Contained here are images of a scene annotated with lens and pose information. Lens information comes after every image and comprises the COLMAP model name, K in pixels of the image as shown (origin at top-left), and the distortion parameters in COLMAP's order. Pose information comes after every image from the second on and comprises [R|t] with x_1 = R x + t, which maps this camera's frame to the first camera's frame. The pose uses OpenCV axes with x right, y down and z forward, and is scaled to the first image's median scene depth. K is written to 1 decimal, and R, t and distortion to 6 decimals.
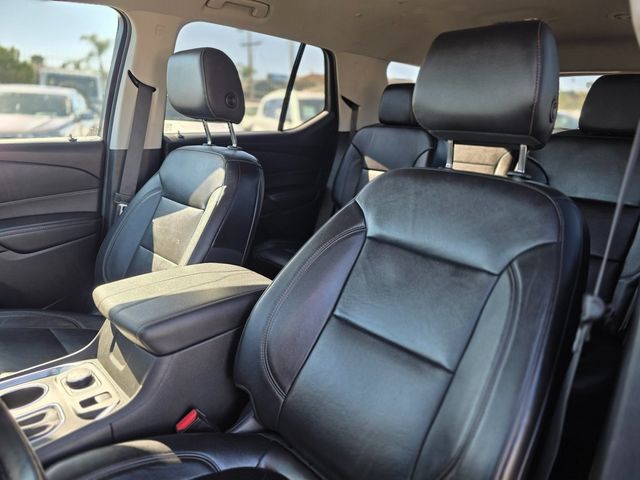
lens RADIAL K [[419.6, 0, 320.0], [0, 419.6, 240.0], [0, 0, 1]] dist [0.007837, 0.002445]
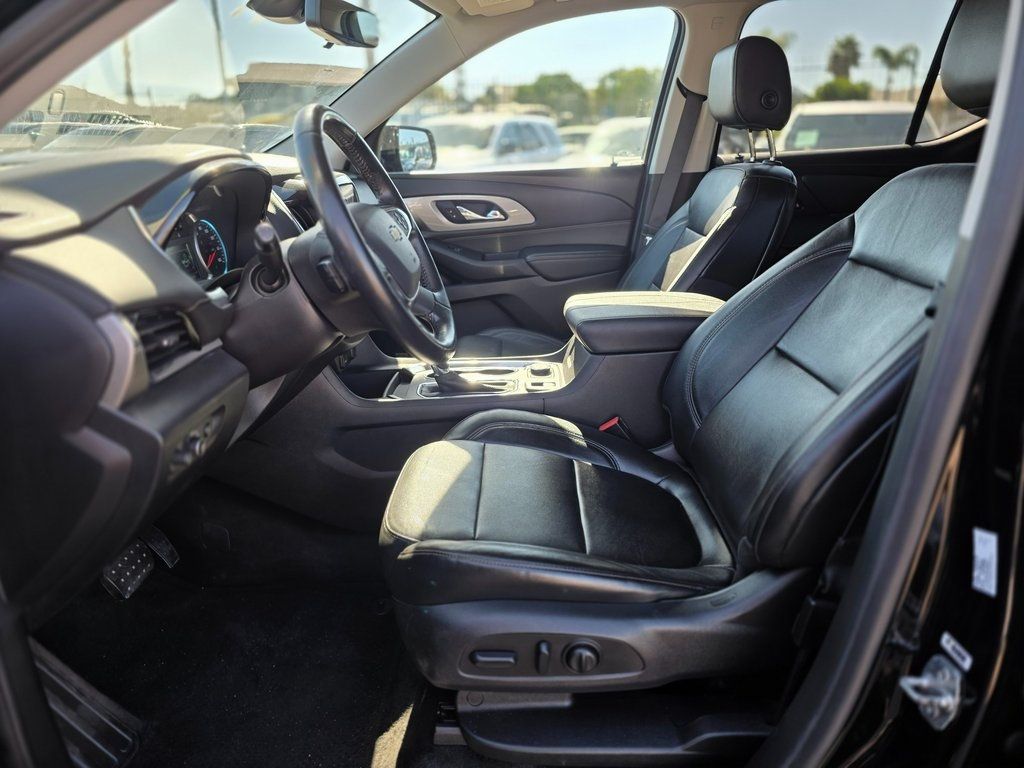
lens RADIAL K [[730.2, 0, 512.0], [0, 730.2, 384.0], [0, 0, 1]] dist [0.000982, 0.000421]
pose [[0.695441, 0.162855, -0.699886, 0.537304], [-0.153071, 0.985199, 0.077145, 0.172668], [0.702091, 0.053482, 0.710076, -0.301797]]
